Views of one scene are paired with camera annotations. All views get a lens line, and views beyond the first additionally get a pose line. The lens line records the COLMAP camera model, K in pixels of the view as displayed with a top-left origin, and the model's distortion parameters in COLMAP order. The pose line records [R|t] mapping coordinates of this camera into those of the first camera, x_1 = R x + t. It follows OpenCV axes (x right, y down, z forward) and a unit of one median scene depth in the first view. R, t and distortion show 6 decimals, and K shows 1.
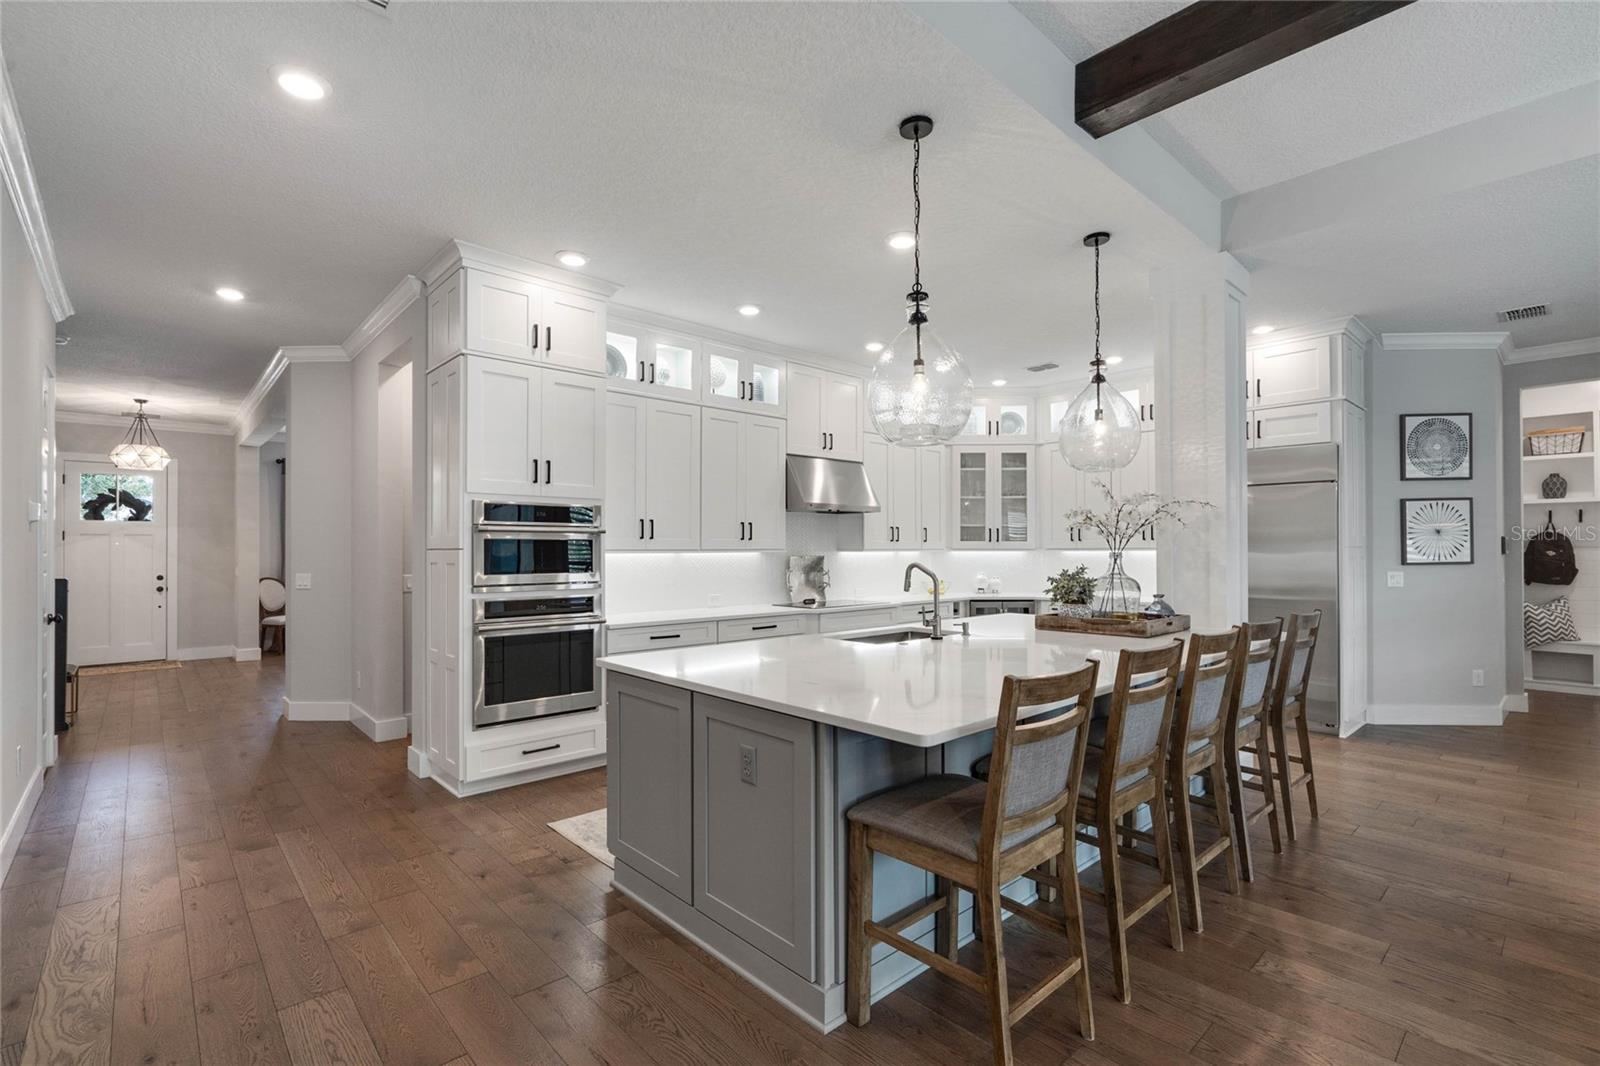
lens RADIAL K [[732.8, 0, 802.0], [0, 732.8, 541.5], [0, 0, 1]] dist [-0.001838, 0.000194]
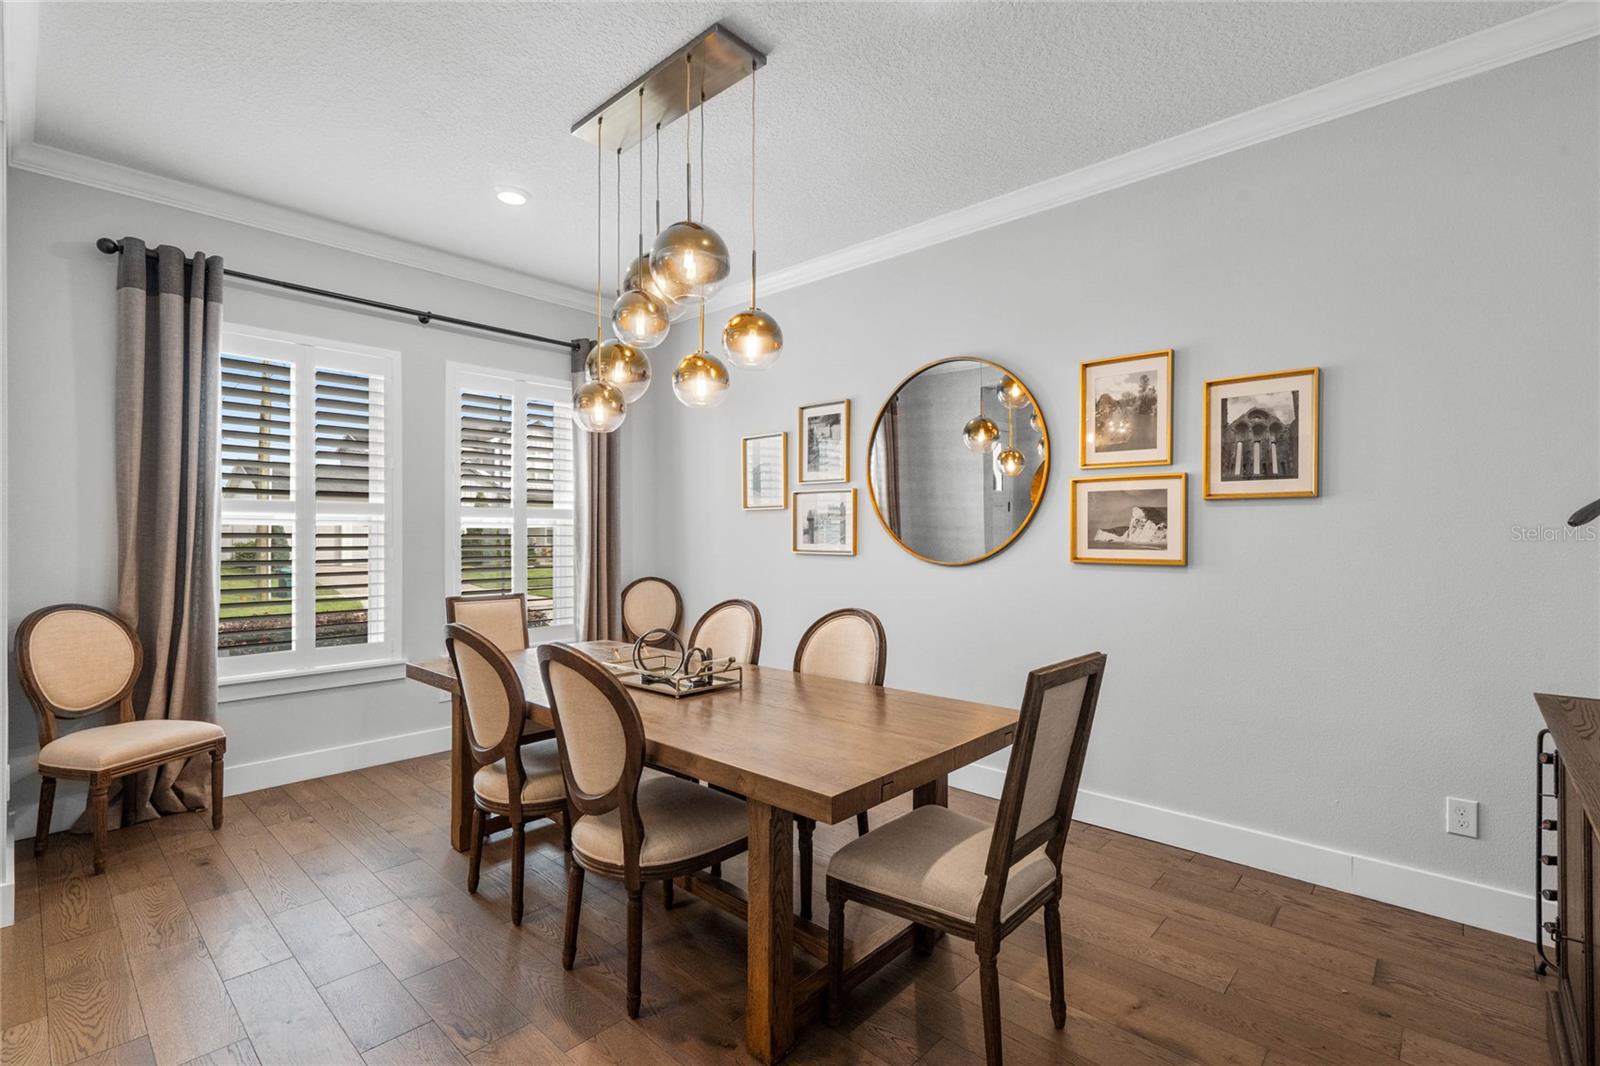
lens RADIAL K [[732.8, 0, 802.0], [0, 732.8, 541.5], [0, 0, 1]] dist [-0.001838, 0.000194]
pose [[0.995767, 0.004001, 0.091823, -0.927907], [-0.006125, 0.999720, 0.022866, 0.027312], [-0.091706, -0.023332, 0.995513, 1.378361]]
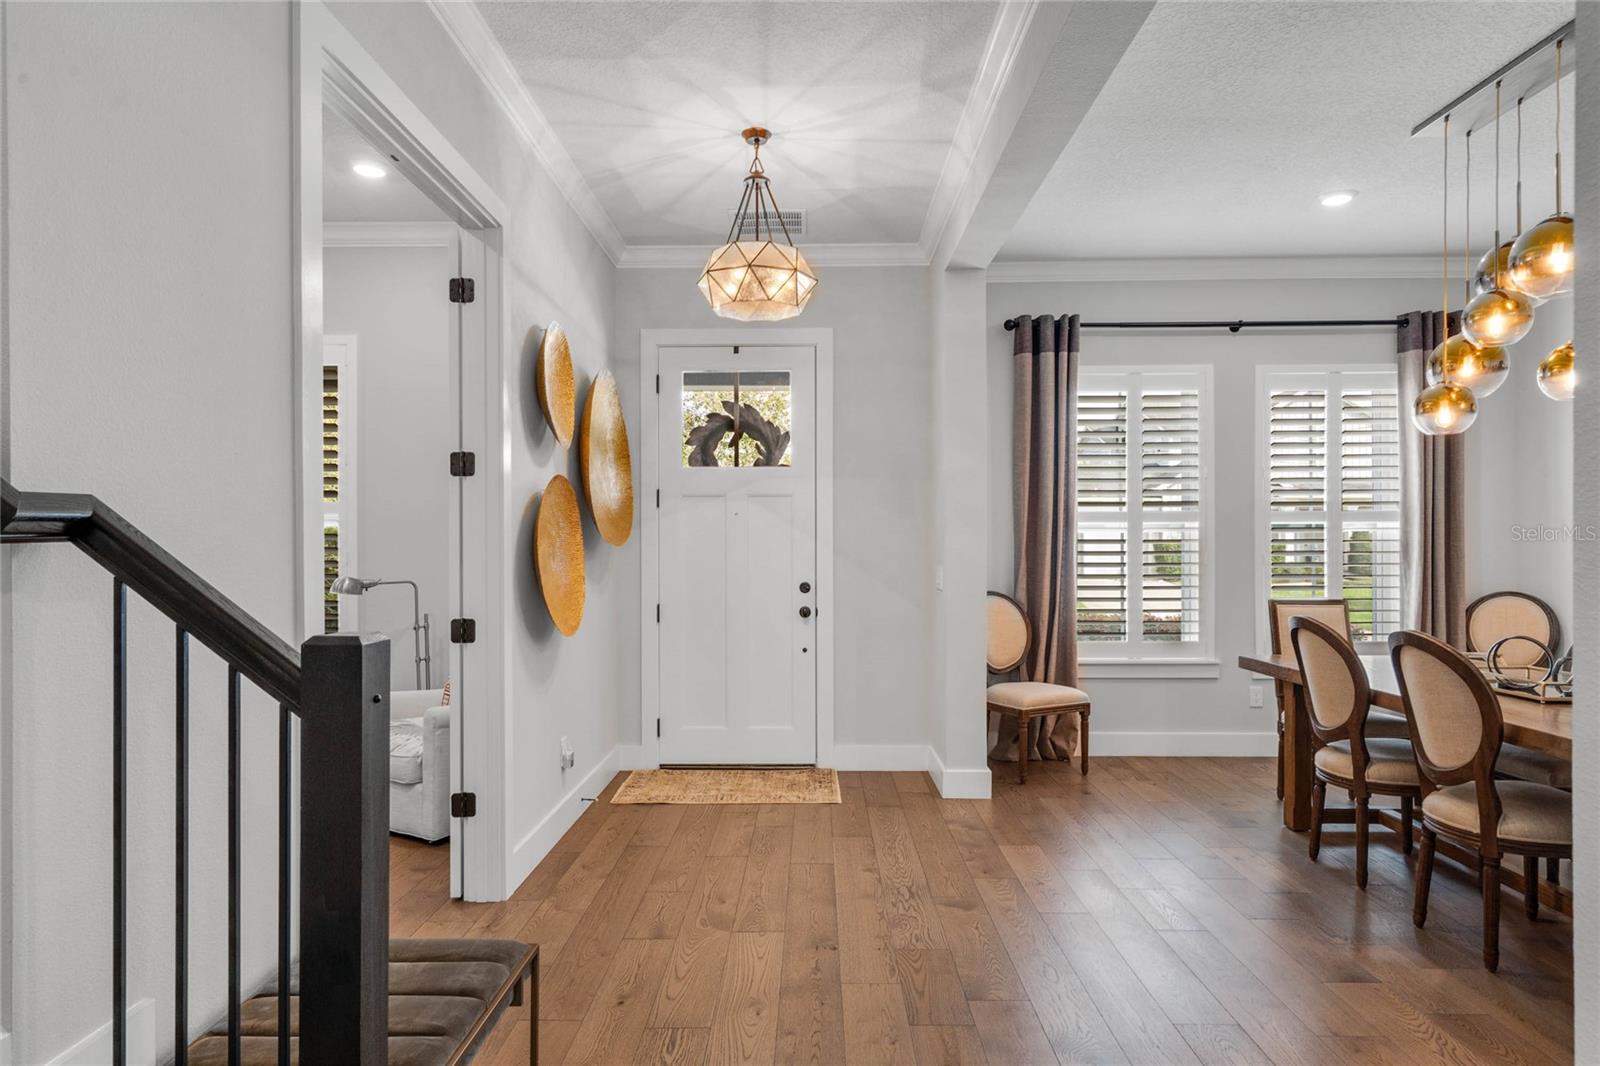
lens RADIAL K [[949.8, 0, 797.8], [0, 949.8, 543.5], [0, 0, 1]] dist [0.005618, 0.001524]
pose [[0.729927, 0.003354, -0.683517, -0.892532], [0.008586, 0.999864, 0.014076, 0.025157], [0.683471, -0.016143, 0.729799, 1.061347]]
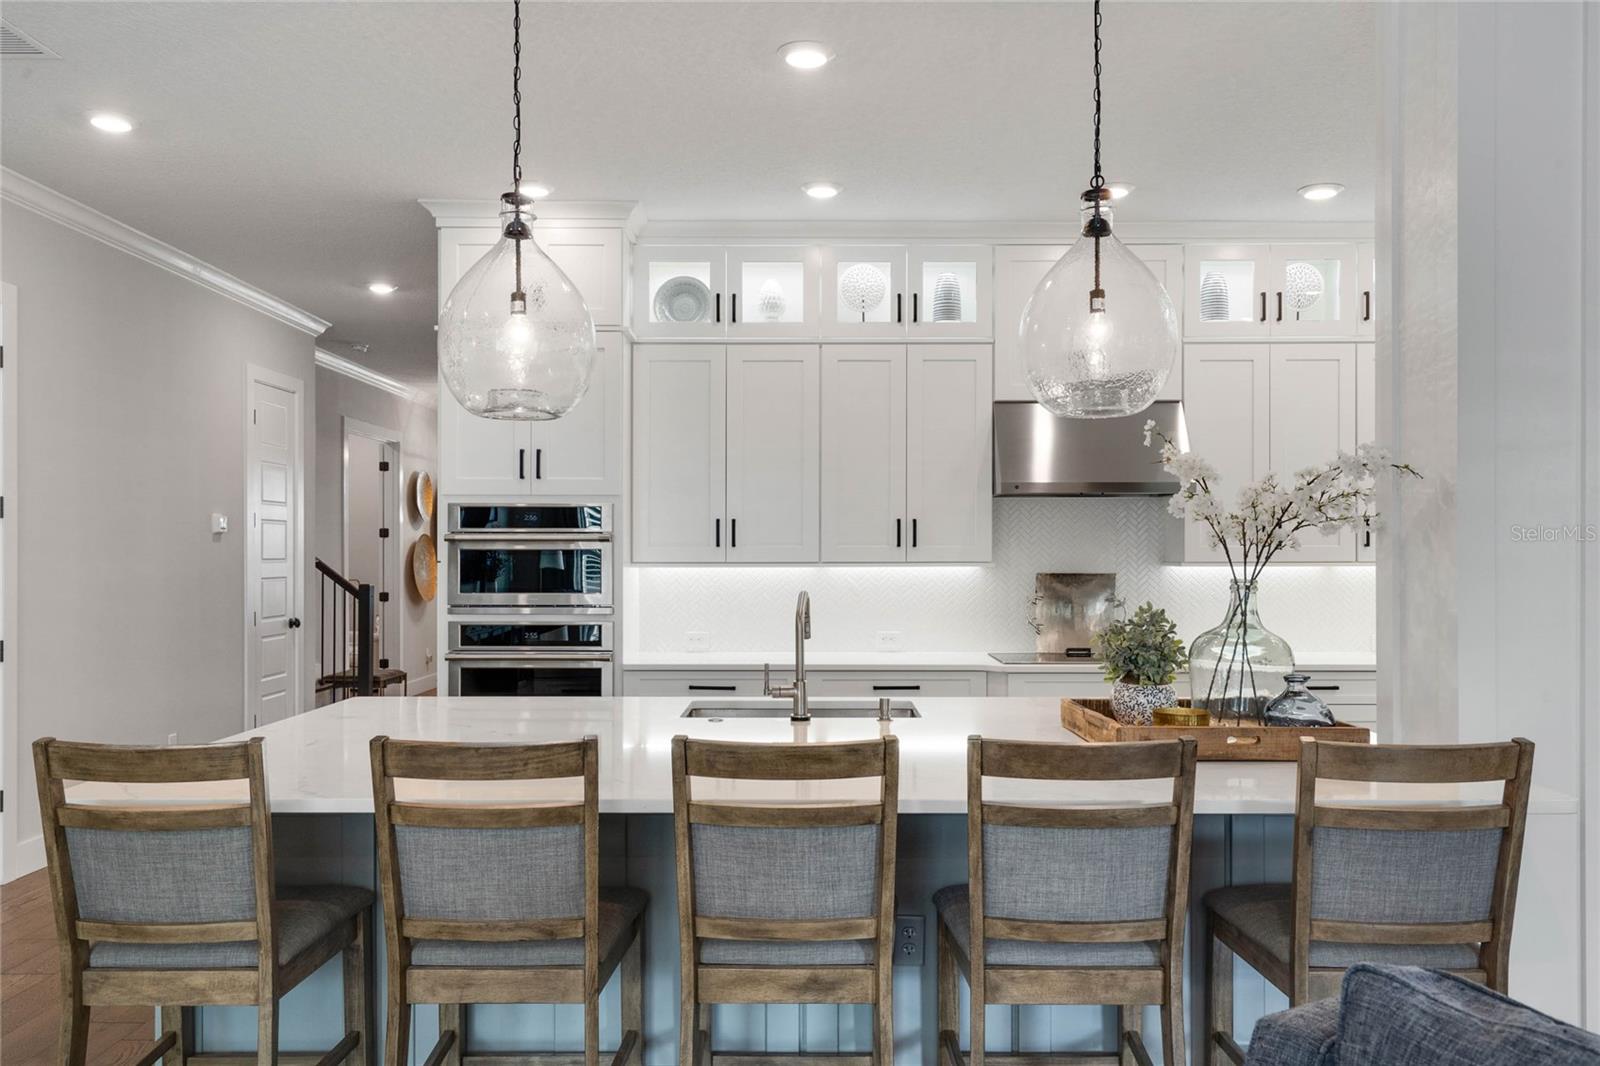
lens RADIAL K [[1191.5, 0, 798.8], [0, 1191.5, 552.6], [0, 0, 1]] dist [-0.000919, -0.000156]
pose [[0.737384, 0.003061, -0.675467, 0.645760], [0.005924, 0.999922, 0.010999, -0.010658], [0.675448, -0.012112, 0.737308, 0.219794]]
